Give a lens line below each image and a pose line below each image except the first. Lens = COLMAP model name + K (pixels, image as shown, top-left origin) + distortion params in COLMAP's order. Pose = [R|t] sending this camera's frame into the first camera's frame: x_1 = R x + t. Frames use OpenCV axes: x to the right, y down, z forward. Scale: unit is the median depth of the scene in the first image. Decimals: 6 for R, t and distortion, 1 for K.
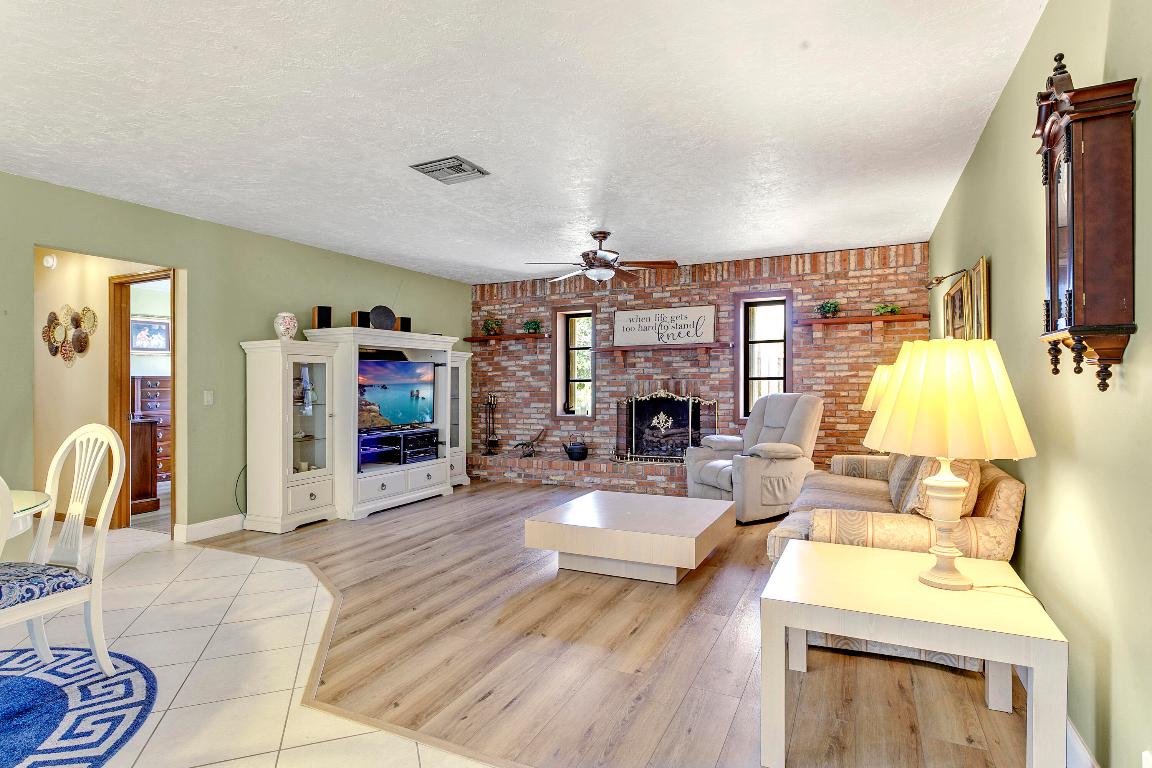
lens RADIAL K [[585.1, 0, 583.9], [0, 585.1, 381.6], [0, 0, 1]] dist [-0.004468, 0.002417]
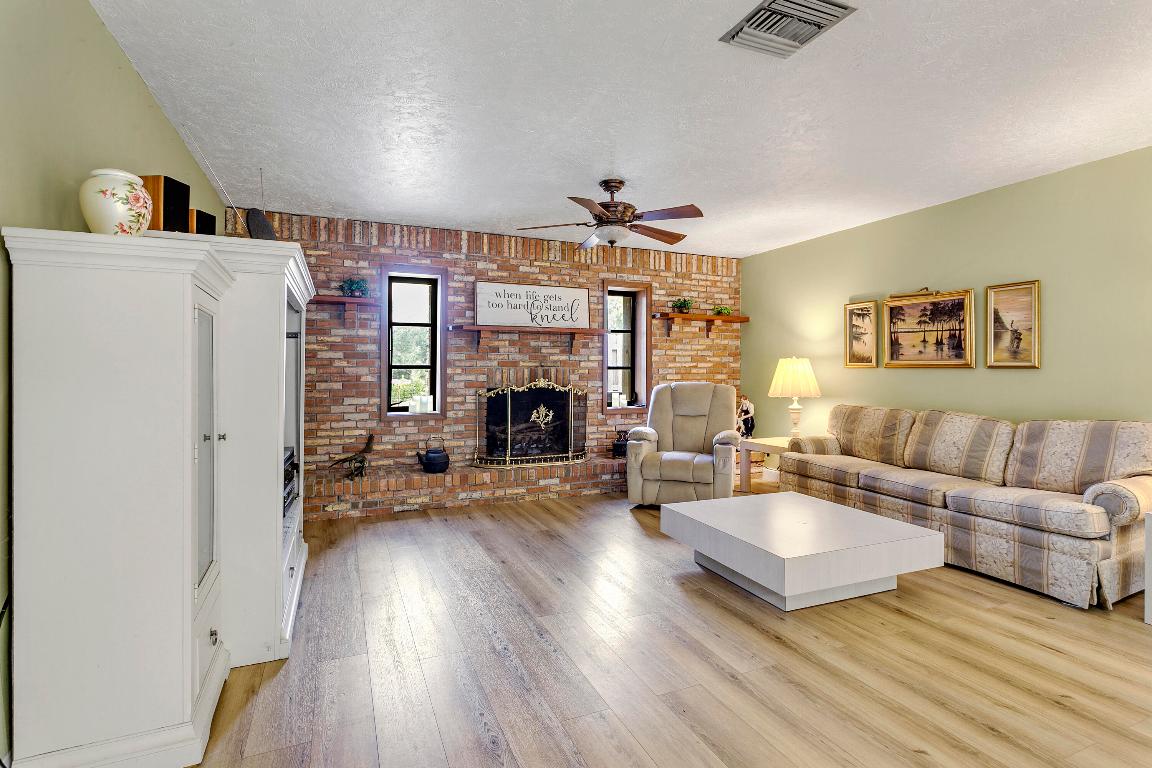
lens RADIAL K [[549.5, 0, 571.4], [0, 549.5, 375.1], [0, 0, 1]] dist [-0.001709, 0.002685]
pose [[0.677801, 0.006974, 0.735212, -0.430556], [-0.009790, 0.999952, -0.000459, 0.008043], [-0.735180, -0.006886, 0.677837, 0.409986]]
